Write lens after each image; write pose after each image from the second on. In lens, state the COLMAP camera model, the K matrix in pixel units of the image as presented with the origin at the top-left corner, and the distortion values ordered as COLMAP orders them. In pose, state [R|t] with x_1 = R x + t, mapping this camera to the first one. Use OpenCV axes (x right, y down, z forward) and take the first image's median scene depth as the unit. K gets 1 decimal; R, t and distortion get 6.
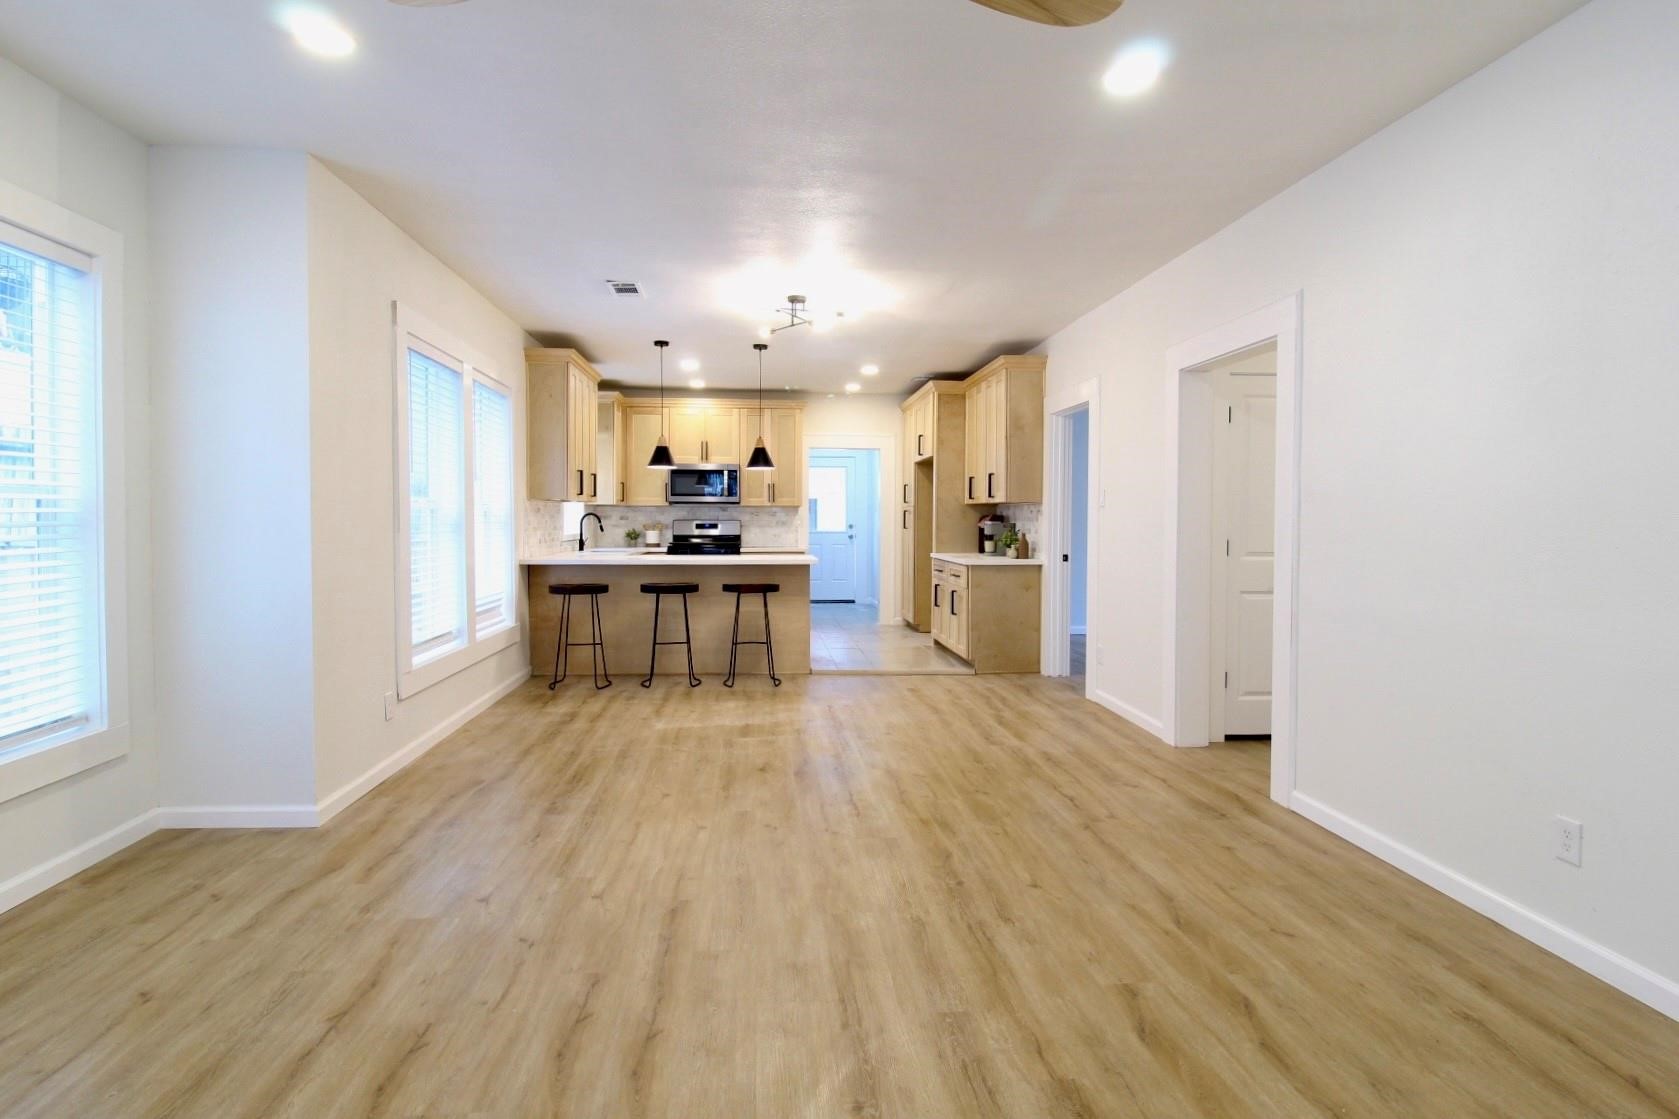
lens RADIAL K [[900.4, 0, 827.4], [0, 900.4, 552.5], [0, 0, 1]] dist [-0.003846, -0.001485]
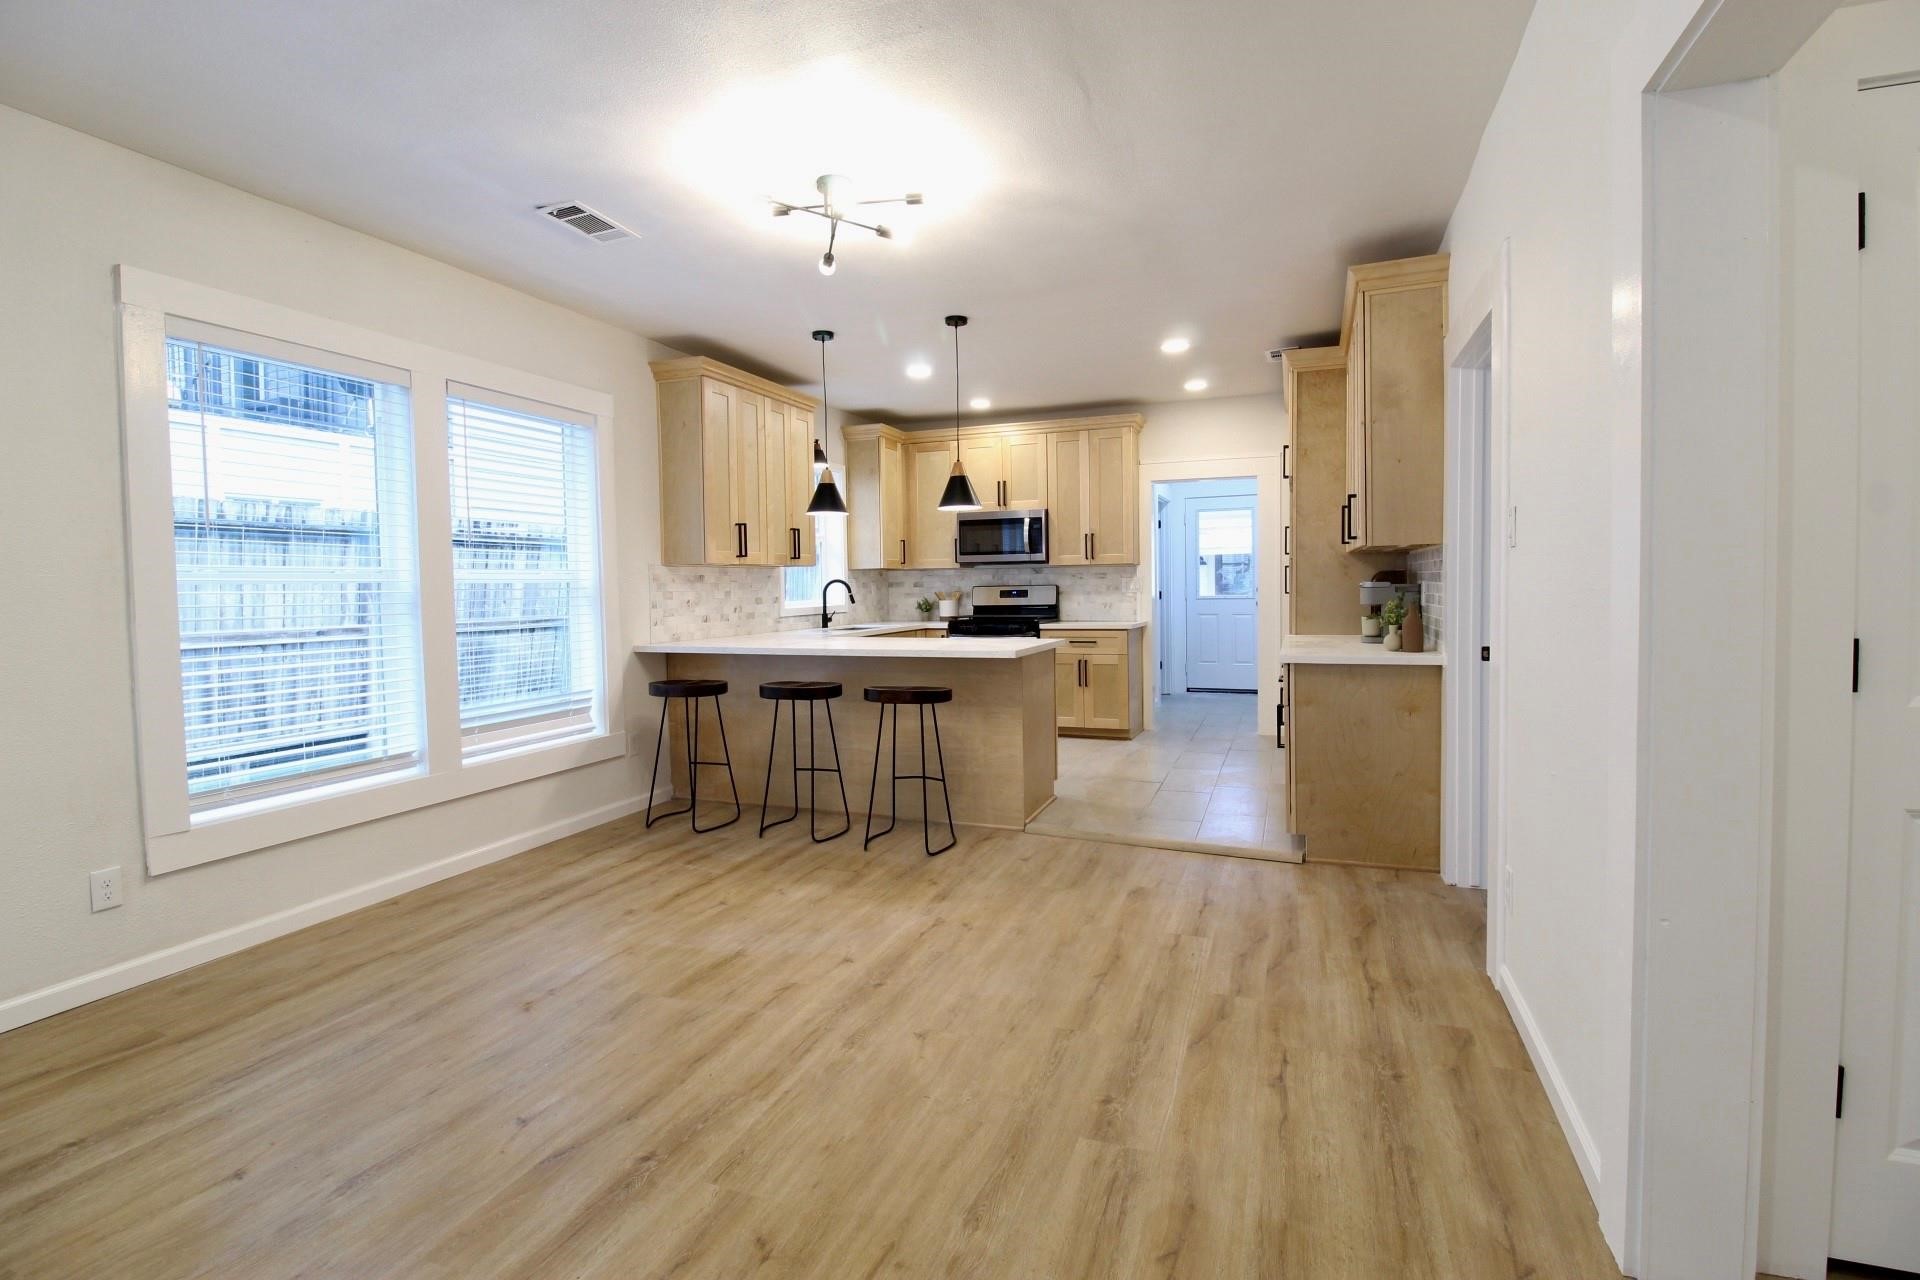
lens RADIAL K [[892.3, 0, 965.6], [0, 892.3, 628.8], [0, 0, 1]] dist [-0.009788, -0.006397]
pose [[0.903808, 0.004006, -0.427919, 0.312898], [0.002832, 0.999878, 0.015341, -0.023535], [0.427928, -0.015077, 0.903687, 0.631144]]
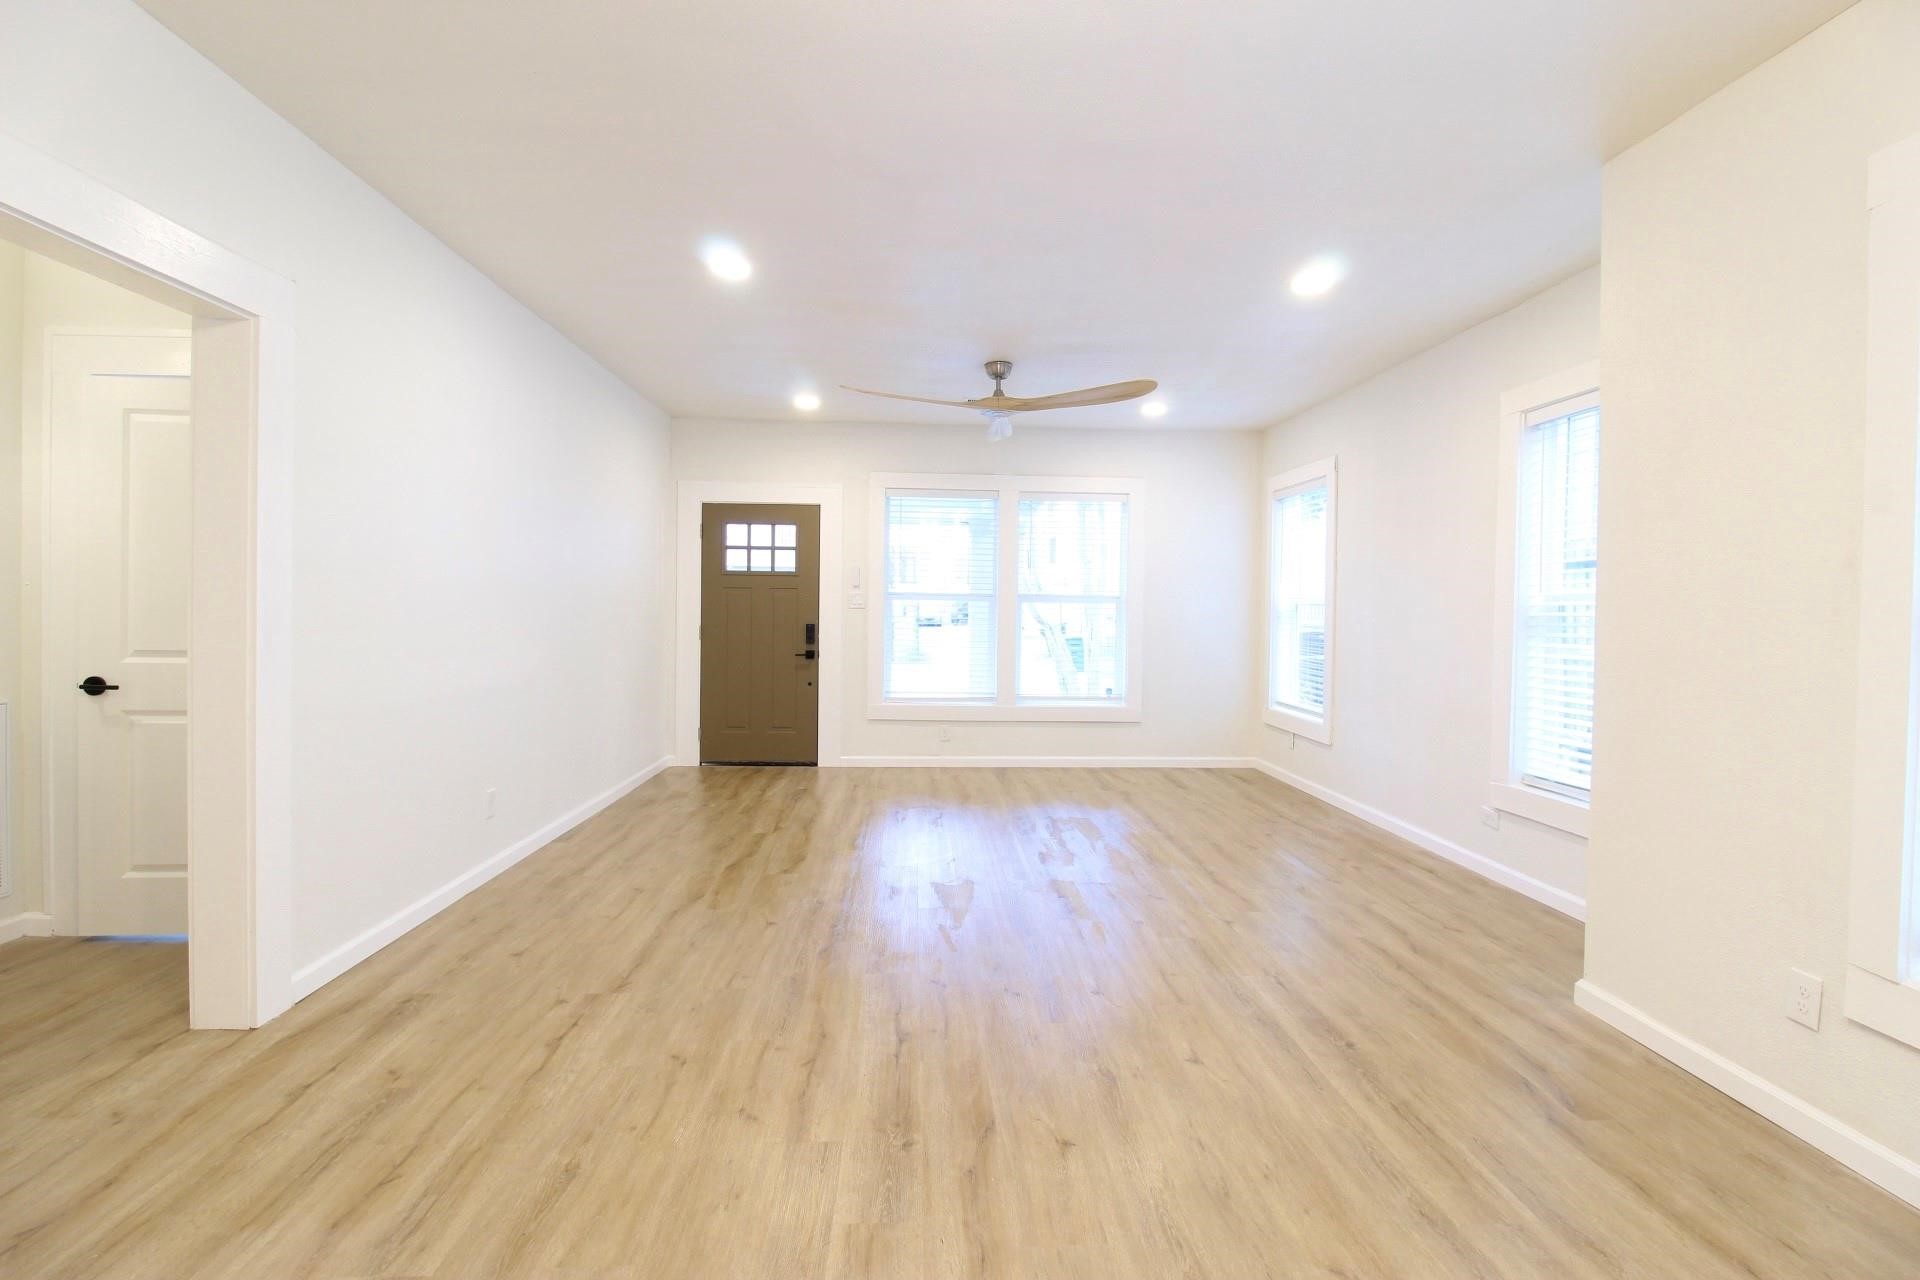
lens RADIAL K [[892.3, 0, 969.9], [0, 892.3, 629.7], [0, 0, 1]] dist [-0.009788, -0.006397]
pose [[-0.999717, -0.017504, 0.016095, -0.024005], [-0.016492, 0.998004, 0.060963, -0.051453], [-0.017130, 0.060680, -0.998010, 1.344148]]
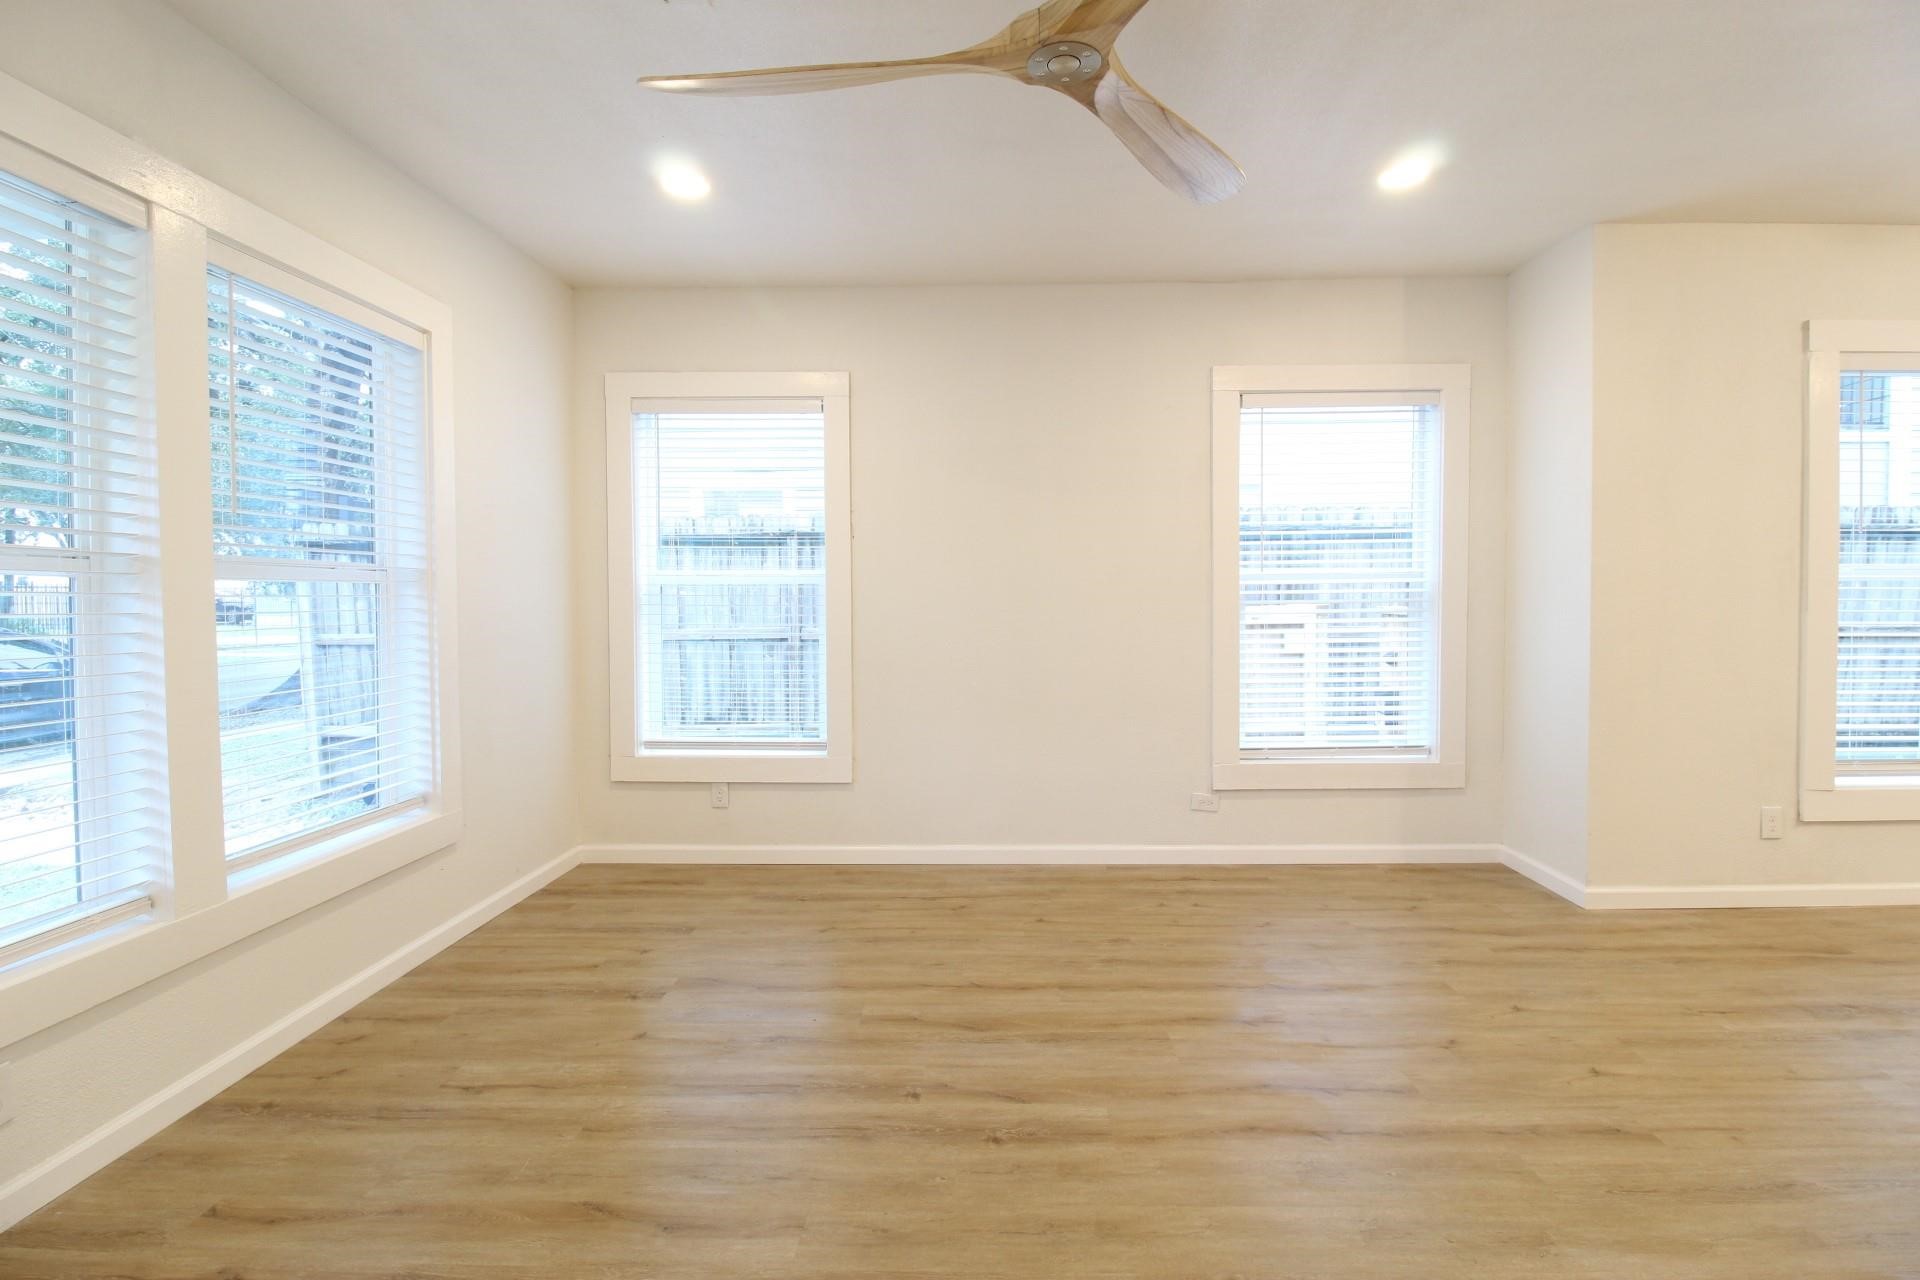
lens RADIAL K [[892.3, 0, 970.1], [0, 892.3, 626.9], [0, 0, 1]] dist [-0.009788, -0.006397]
pose [[-0.104491, 0.032103, -0.994008, 0.345513], [-0.030847, 0.998893, 0.035503, -0.012447], [0.994047, 0.034372, -0.103385, 0.317988]]
